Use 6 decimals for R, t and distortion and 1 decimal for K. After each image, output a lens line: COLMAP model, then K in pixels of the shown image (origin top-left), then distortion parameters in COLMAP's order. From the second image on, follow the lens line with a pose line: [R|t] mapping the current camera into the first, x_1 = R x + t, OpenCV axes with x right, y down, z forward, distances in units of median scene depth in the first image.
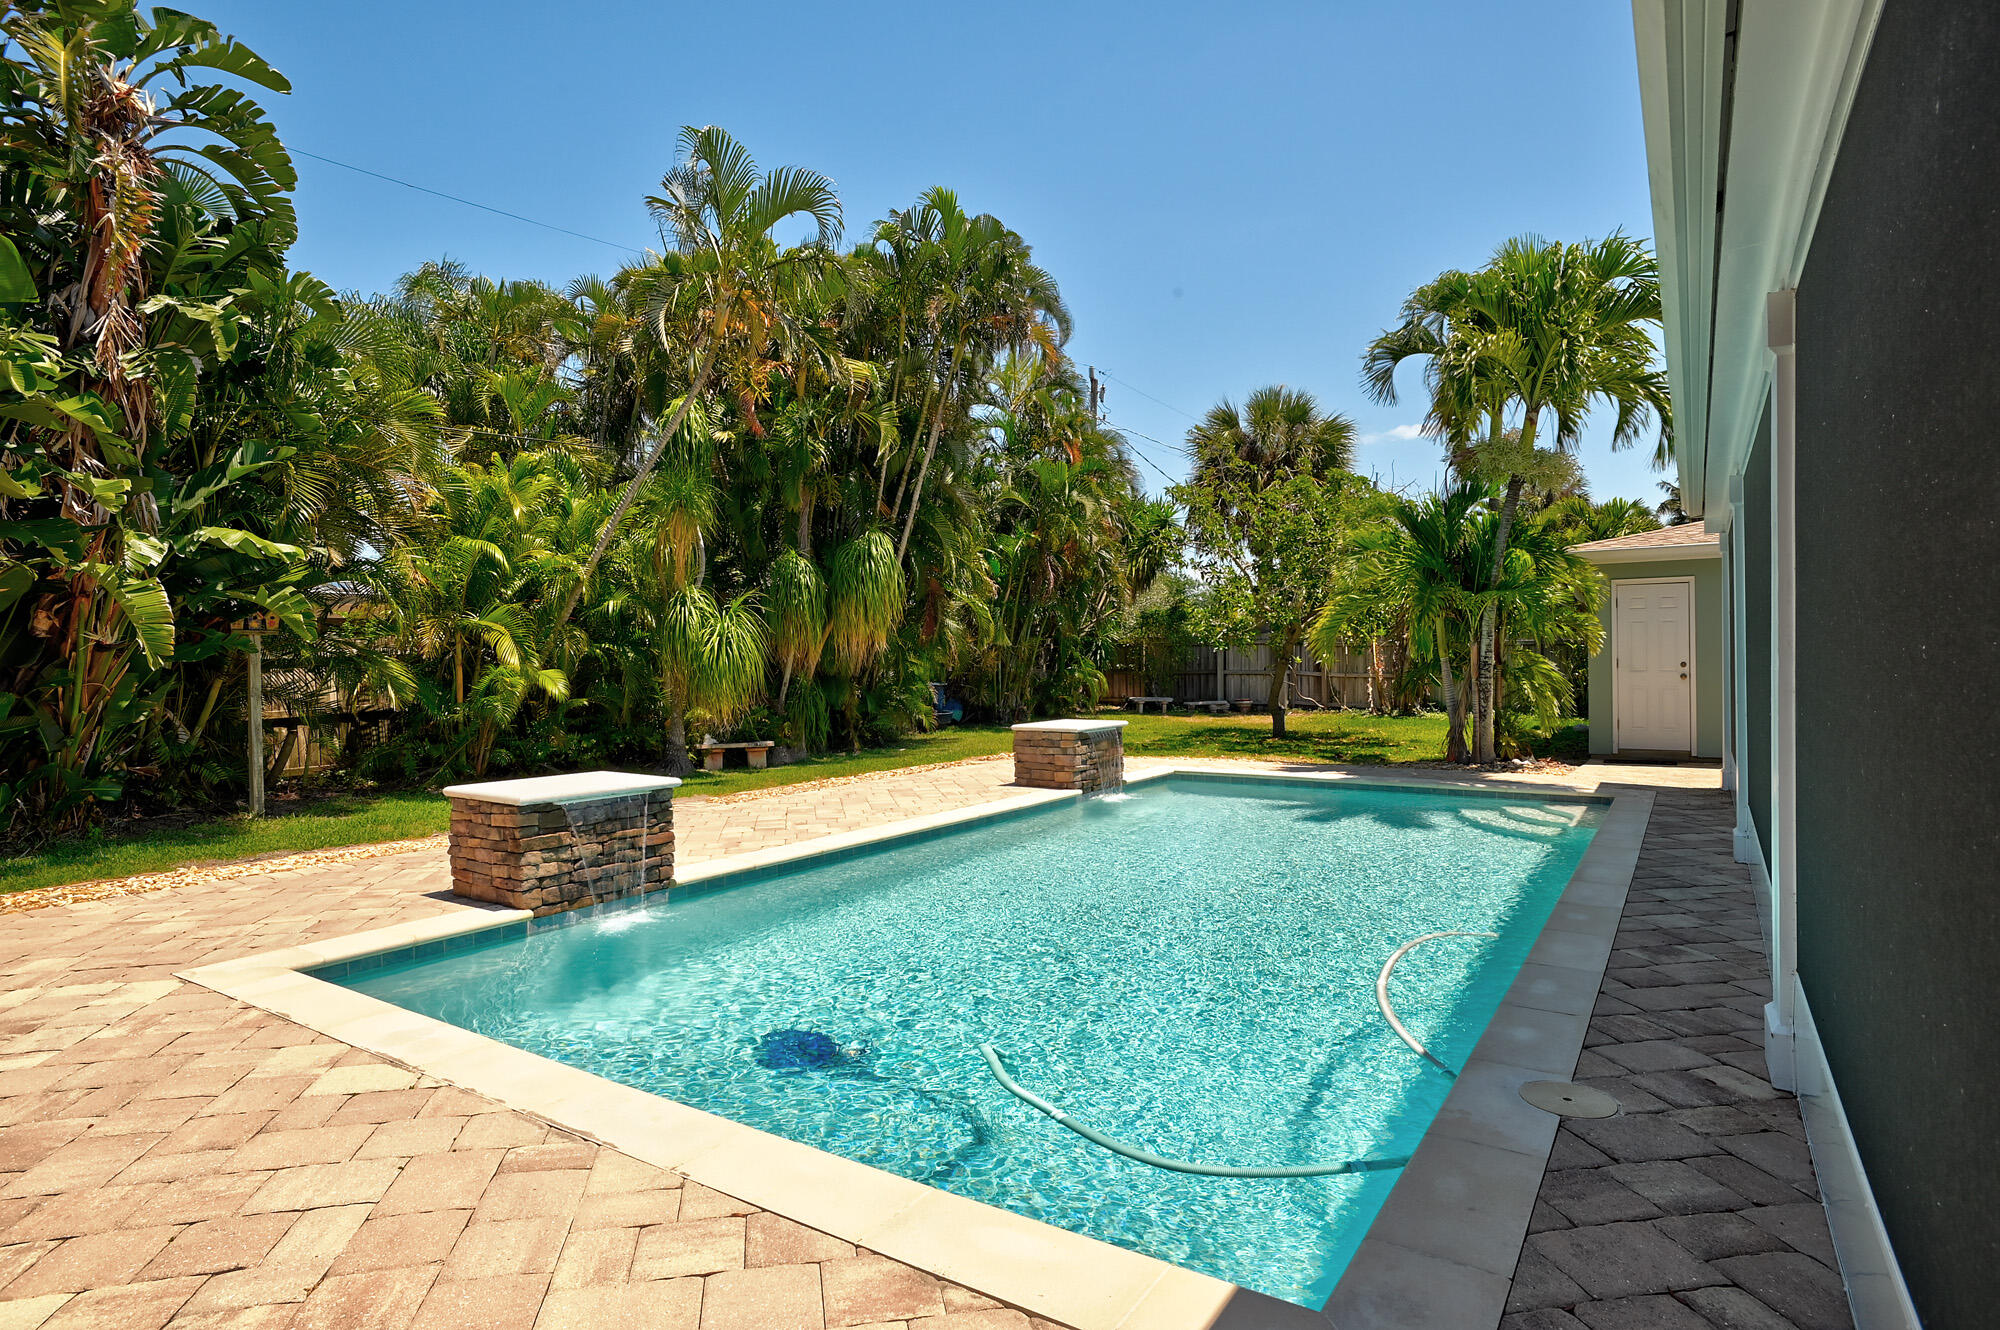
lens RADIAL K [[1023.0, 0, 961.4], [0, 1023.0, 657.2], [0, 0, 1]] dist [-0.008987, 0.006638]
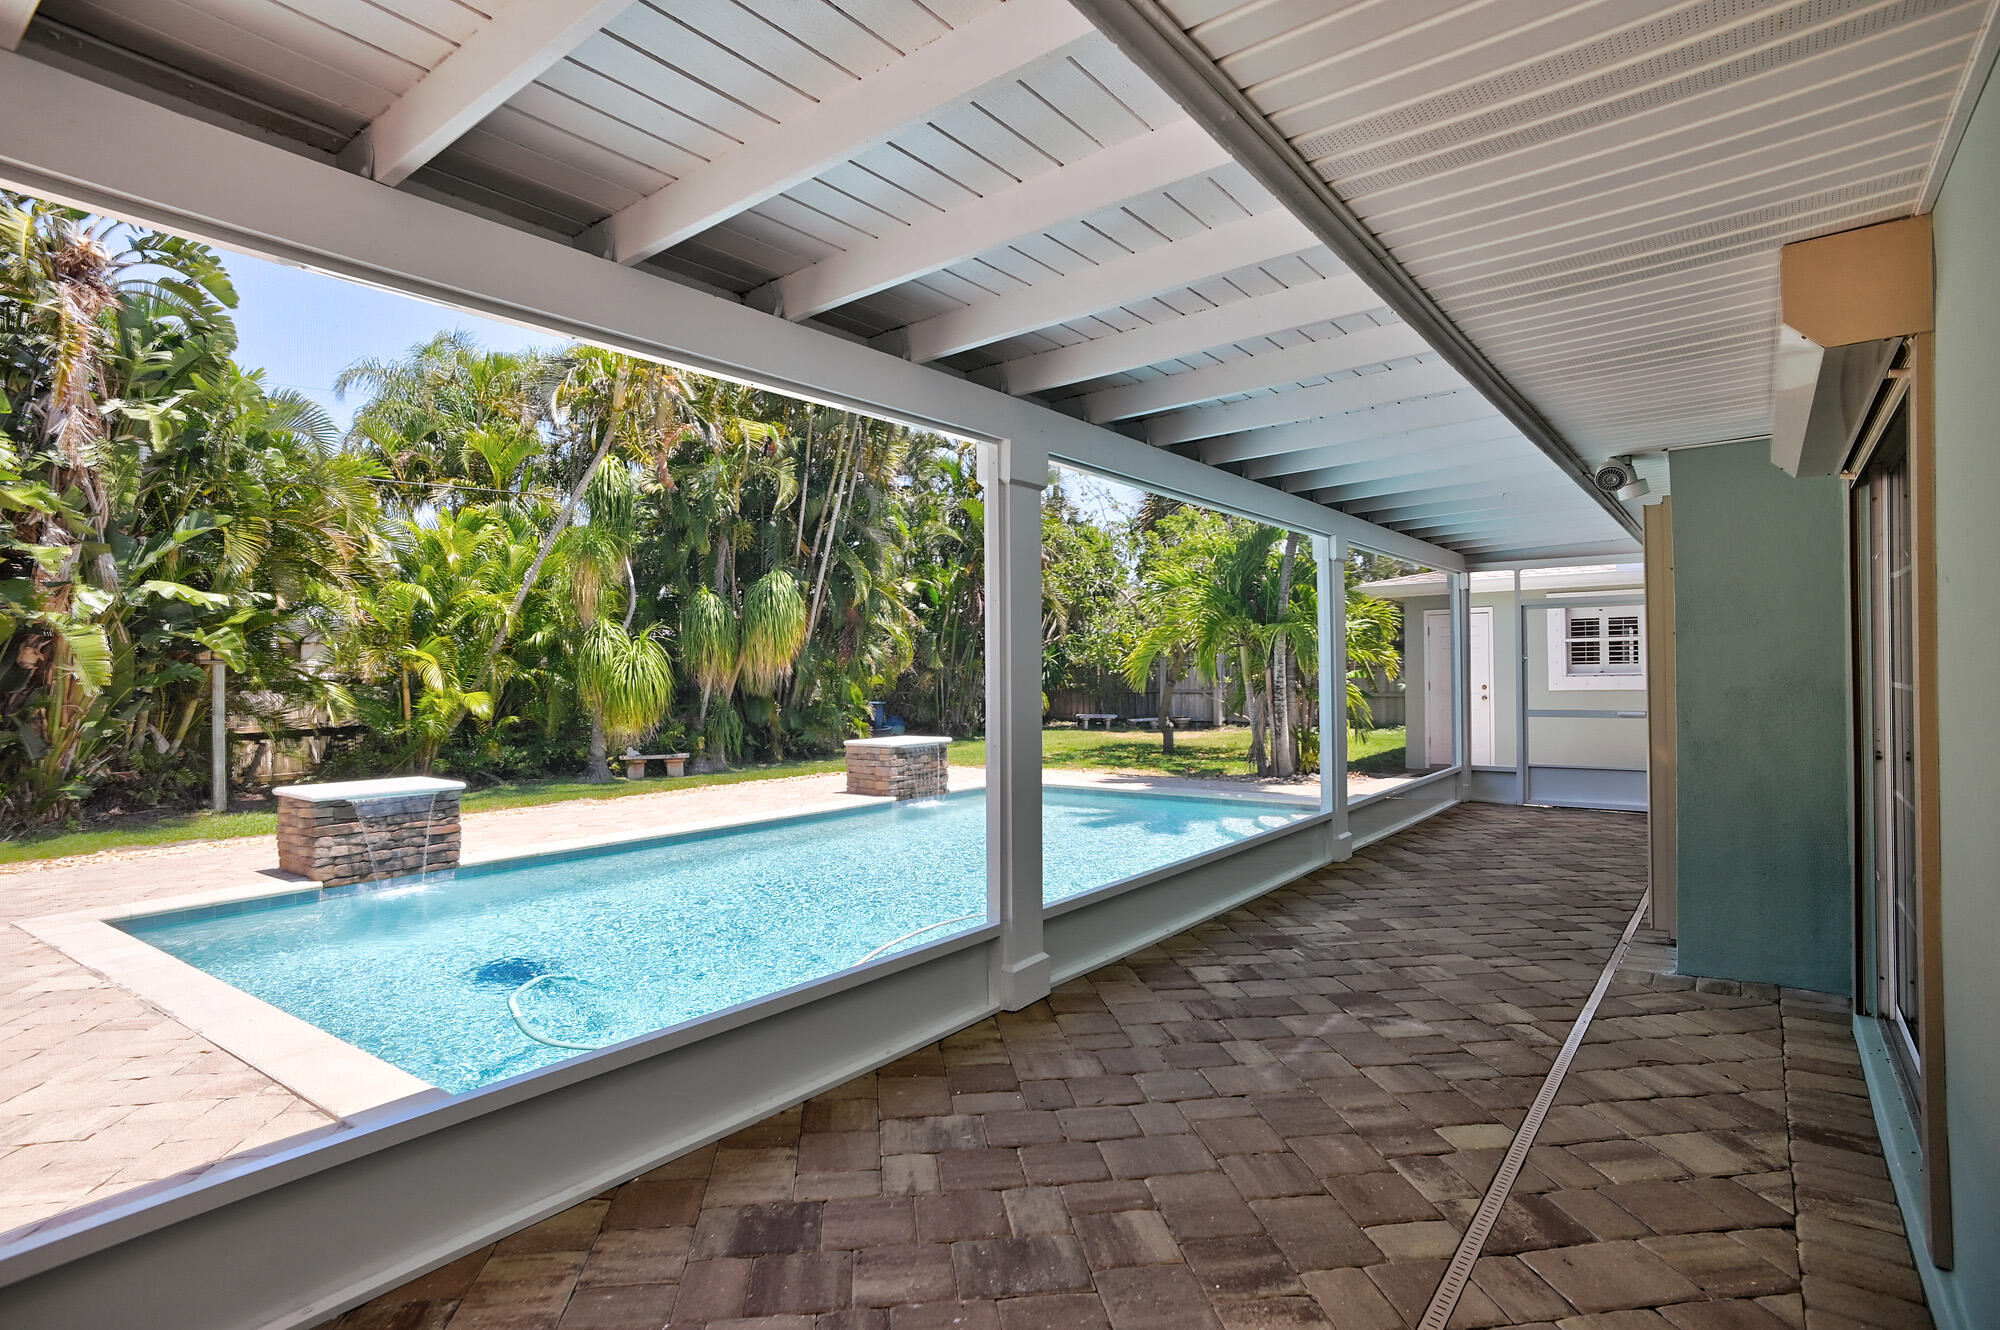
lens RADIAL K [[1023.0, 0, 1037.4], [0, 1023.0, 655.6], [0, 0, 1]] dist [-0.008987, 0.006638]
pose [[0.998296, -0.000529, -0.058351, 0.346962], [-0.000301, 0.999899, -0.014221, -0.014894], [0.058352, 0.014214, 0.998195, -0.157726]]
